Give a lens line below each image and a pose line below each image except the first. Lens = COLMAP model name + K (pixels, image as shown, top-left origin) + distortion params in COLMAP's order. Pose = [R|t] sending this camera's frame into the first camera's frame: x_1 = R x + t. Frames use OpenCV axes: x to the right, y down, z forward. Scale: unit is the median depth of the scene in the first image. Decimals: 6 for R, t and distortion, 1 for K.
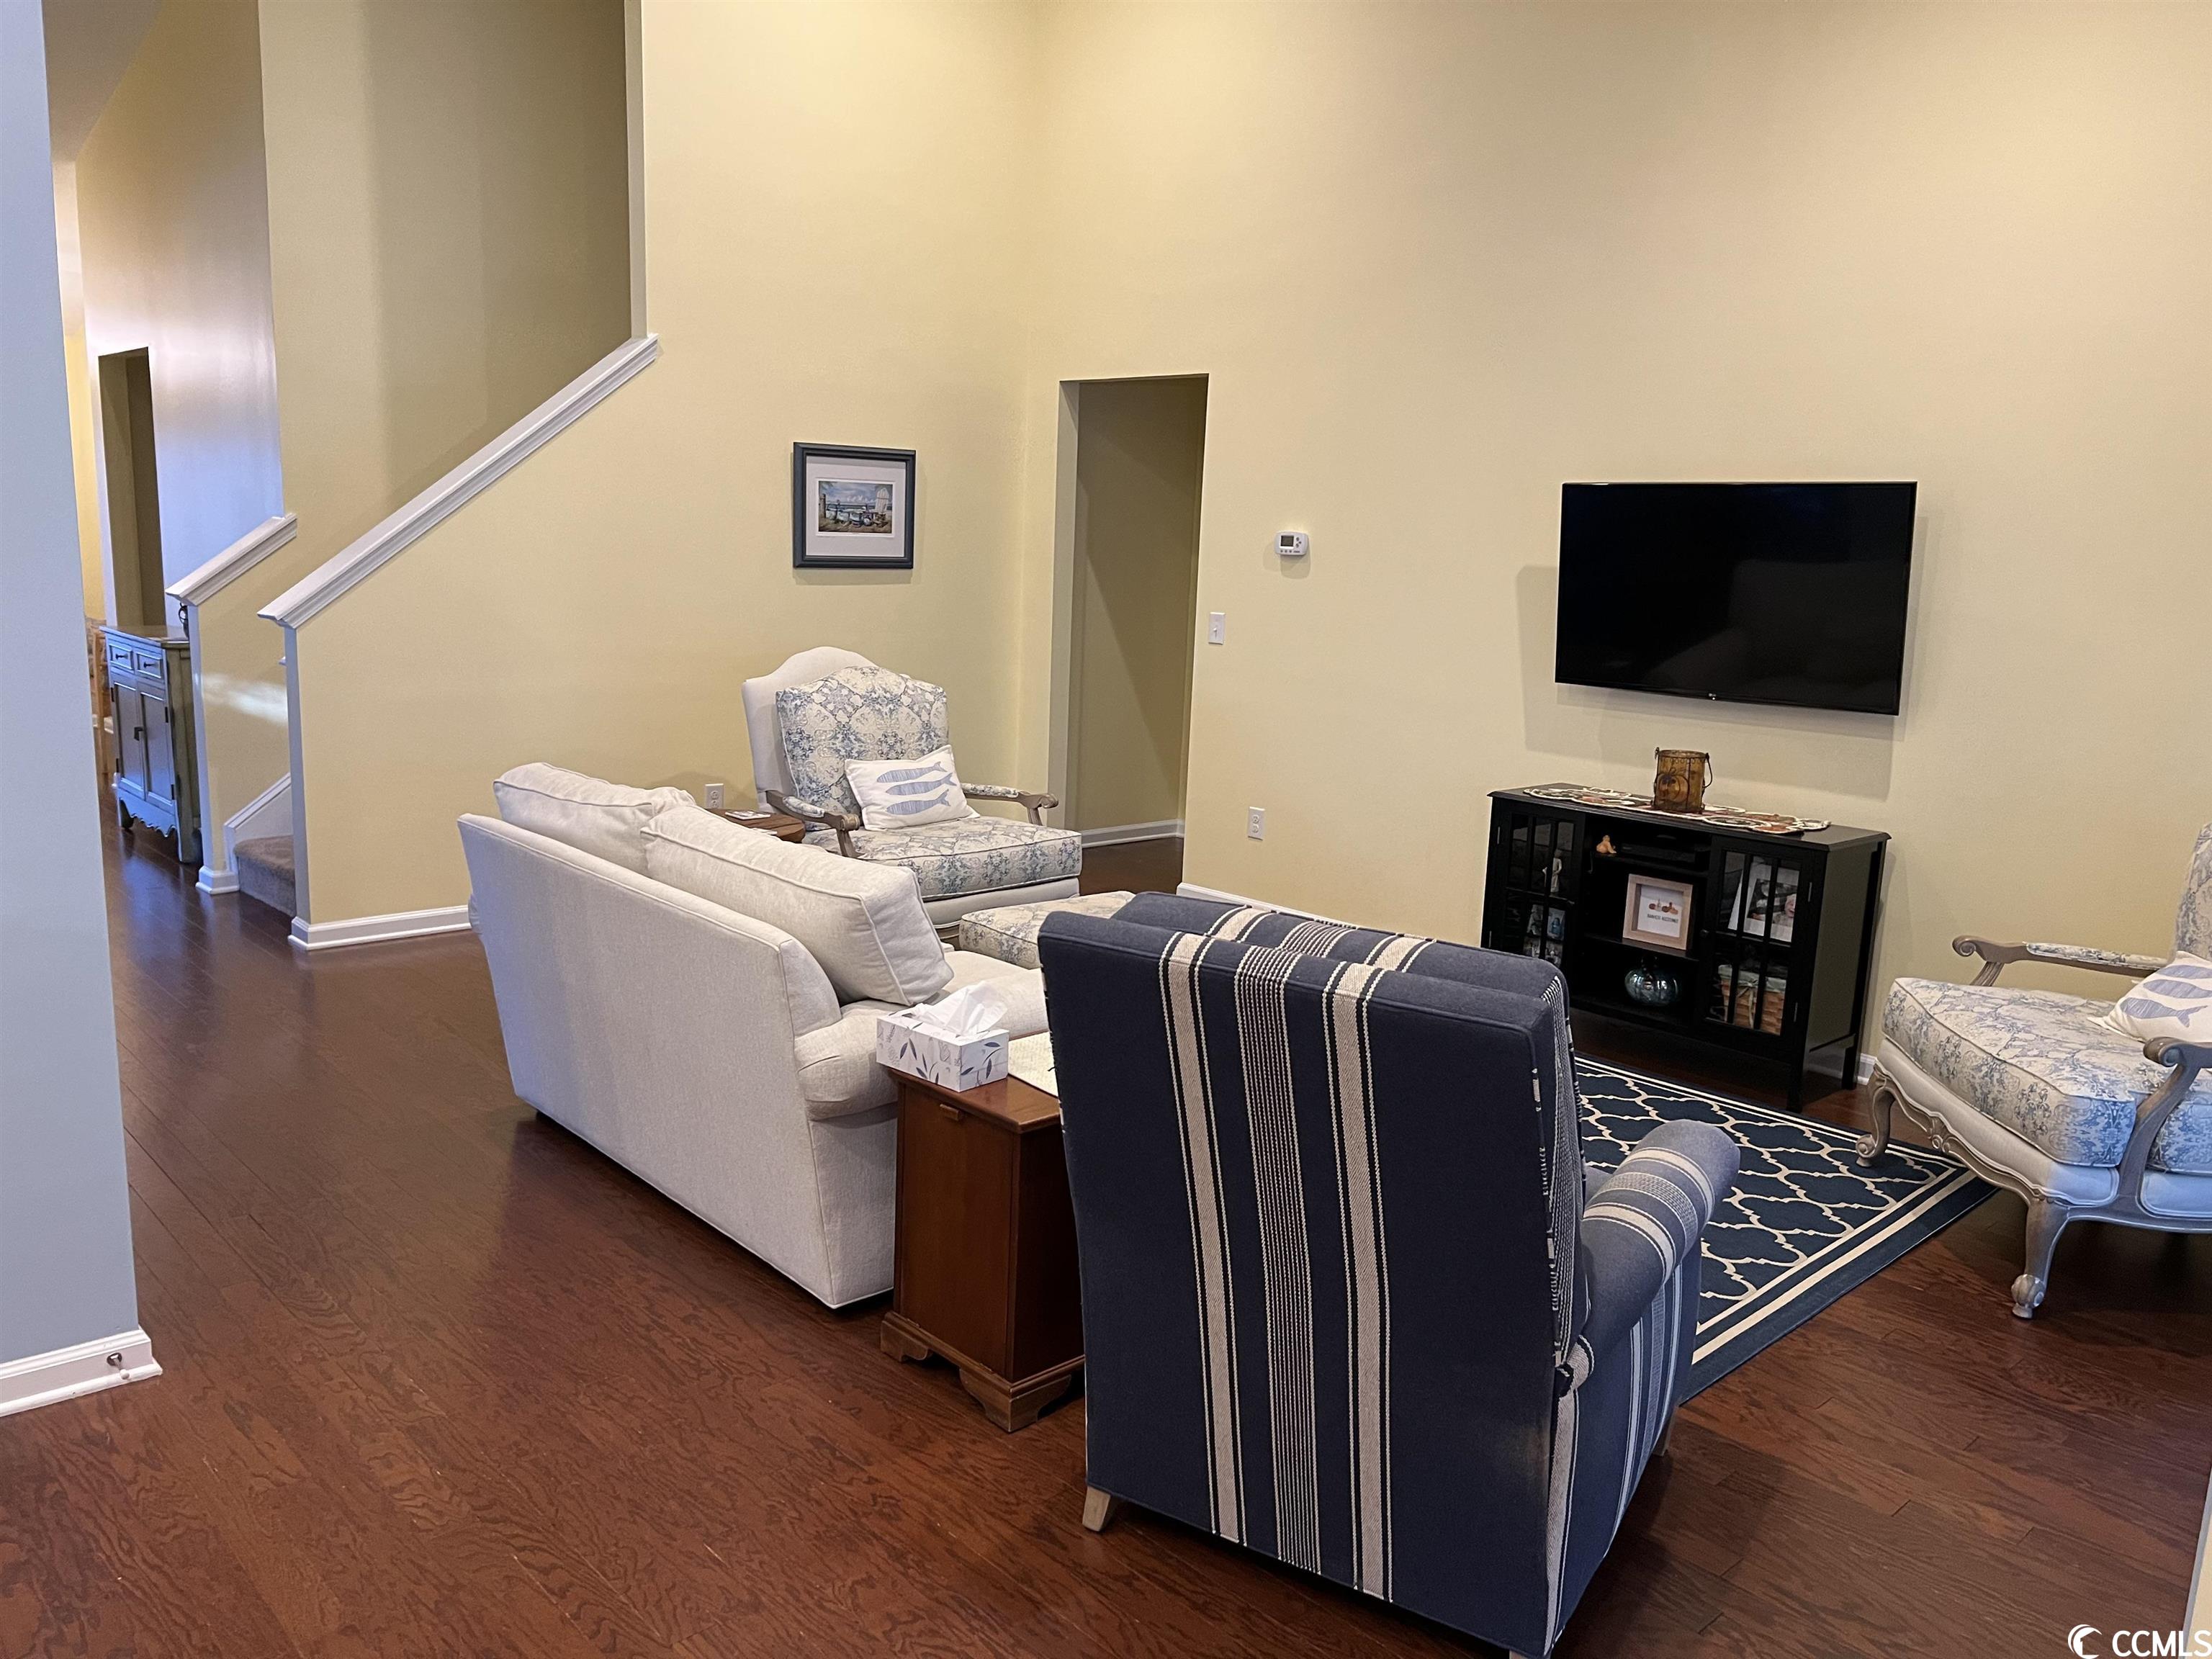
lens RADIAL K [[1665.6, 0, 1069.7], [0, 1665.6, 828.1], [0, 0, 1]] dist [0.041976, -0.058936]
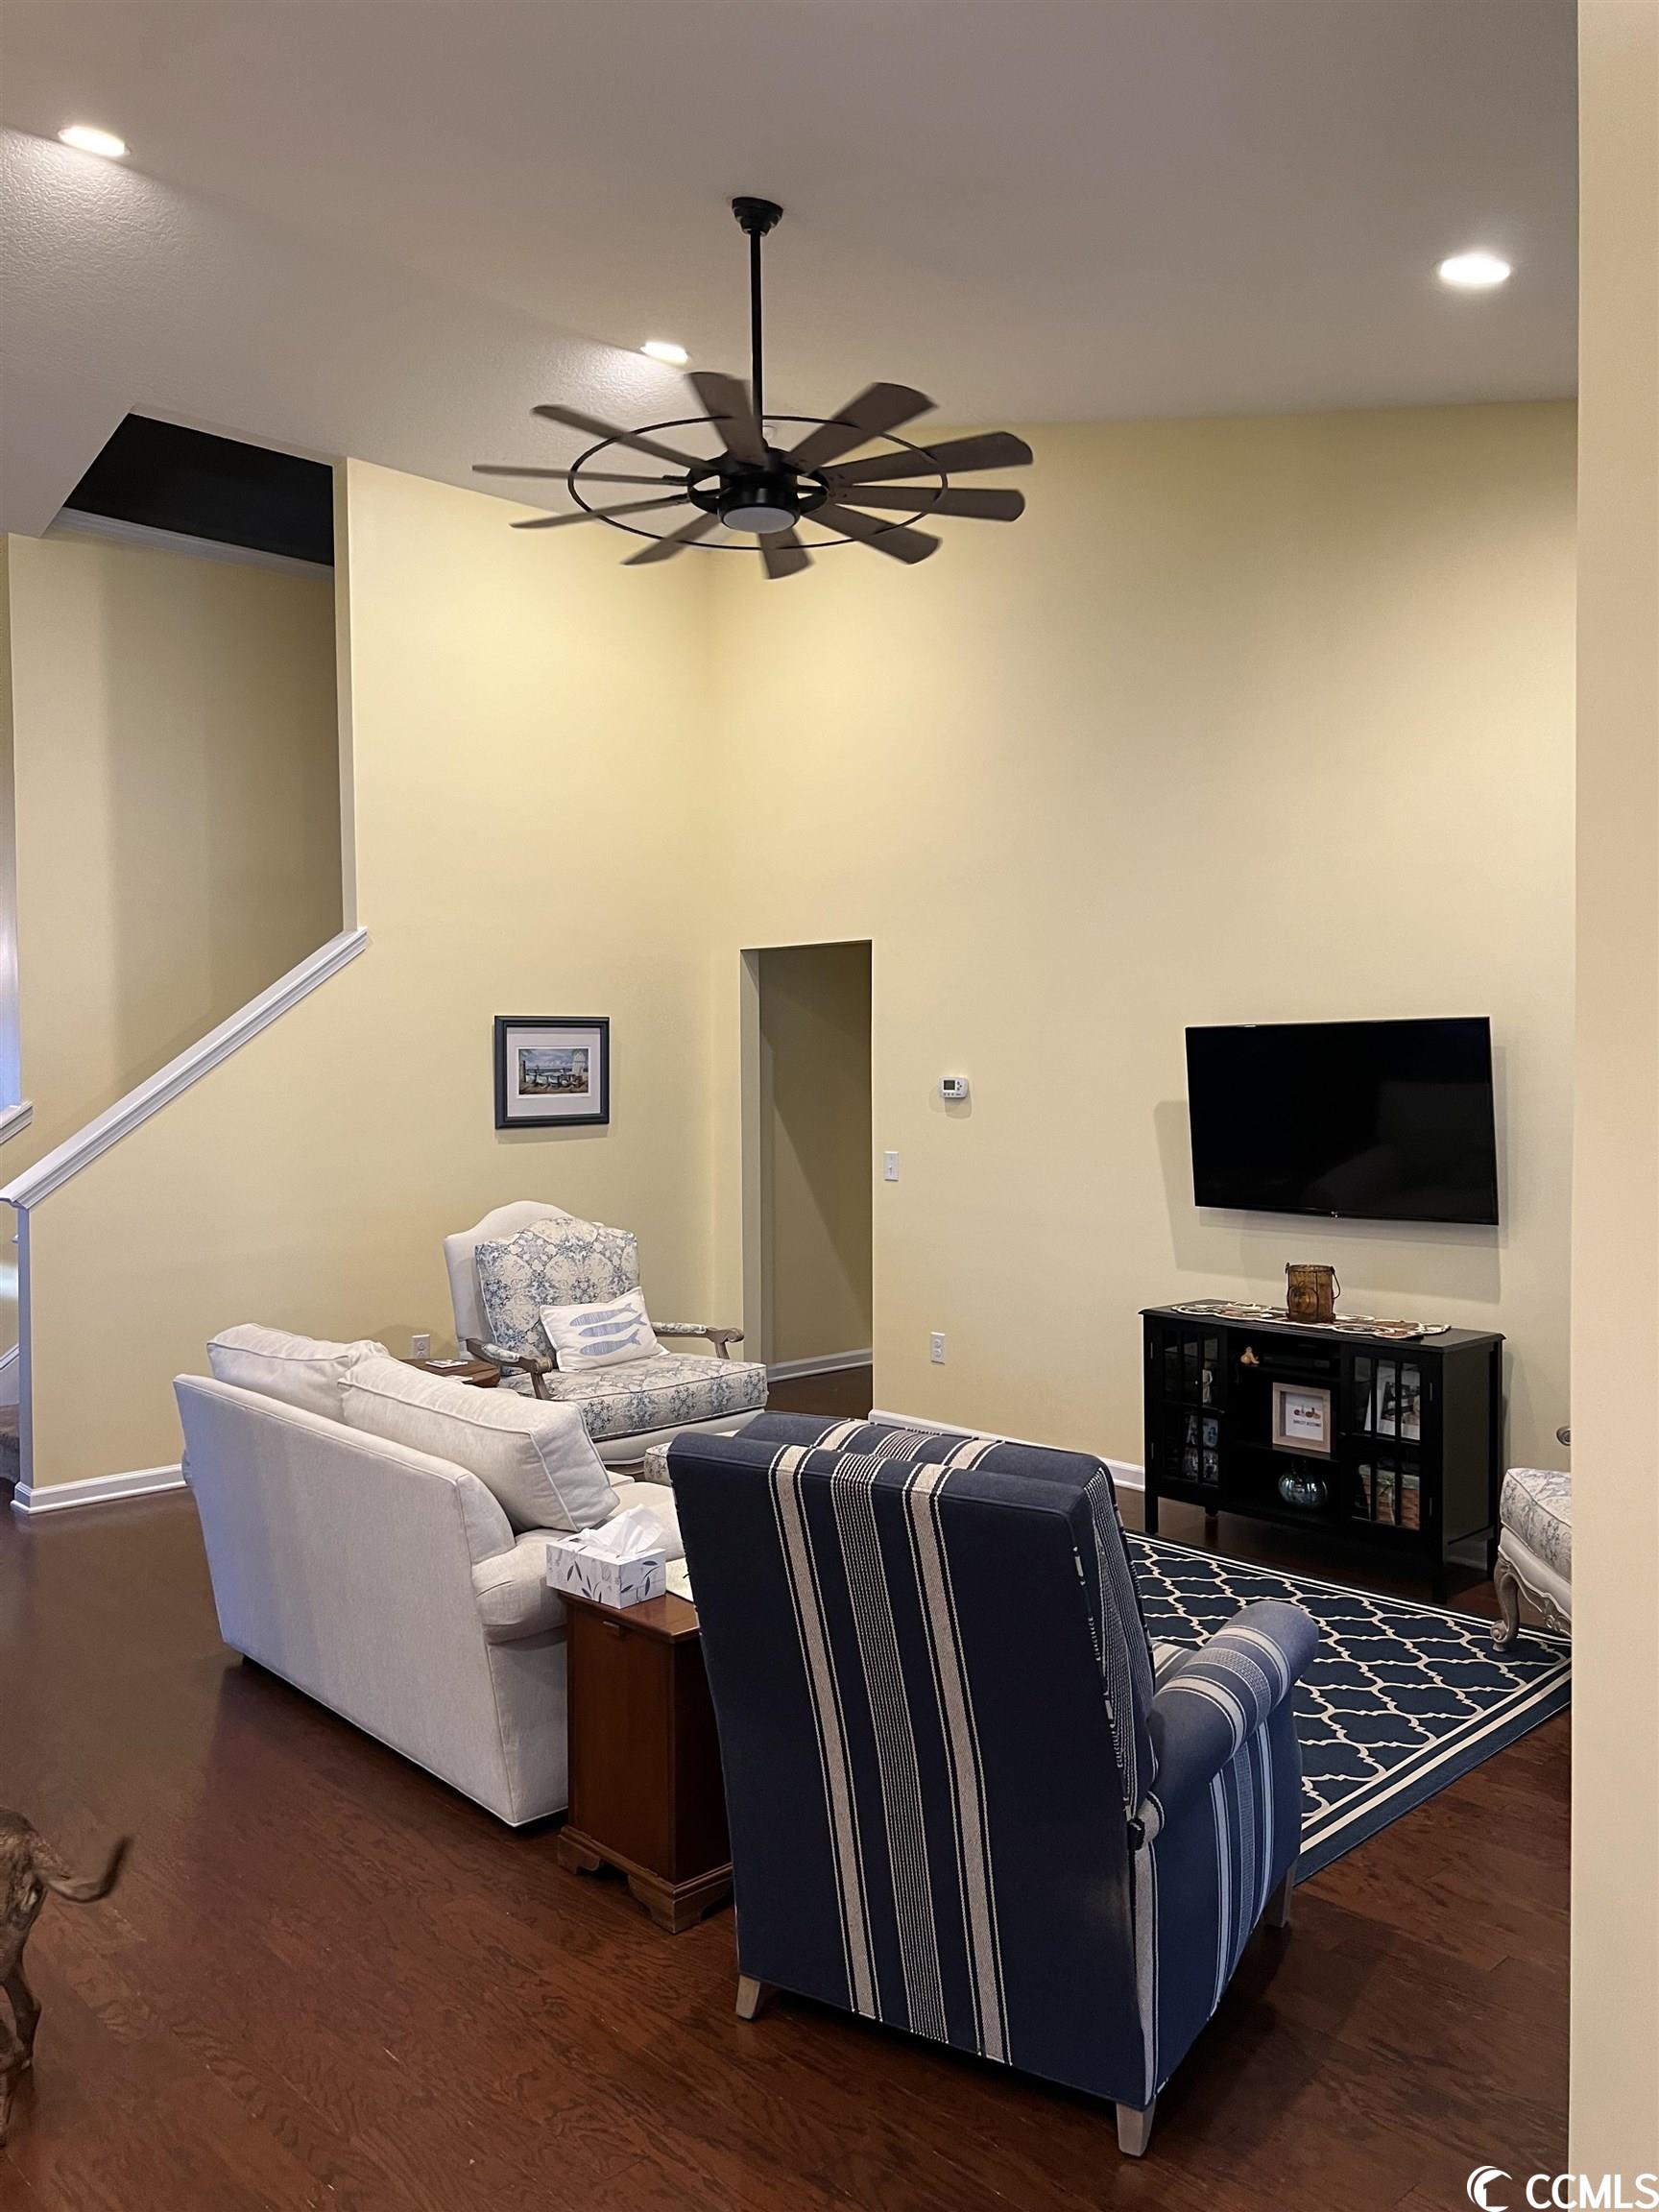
lens RADIAL K [[1665.6, 0, 829.5], [0, 1665.6, 1106.0], [0, 0, 1]] dist [0.041976, -0.058936]
pose [[0.998983, -0.041568, 0.017476, 0.051786], [0.043739, 0.987507, -0.151382, 0.002963], [-0.010965, 0.151993, 0.988321, -0.112361]]
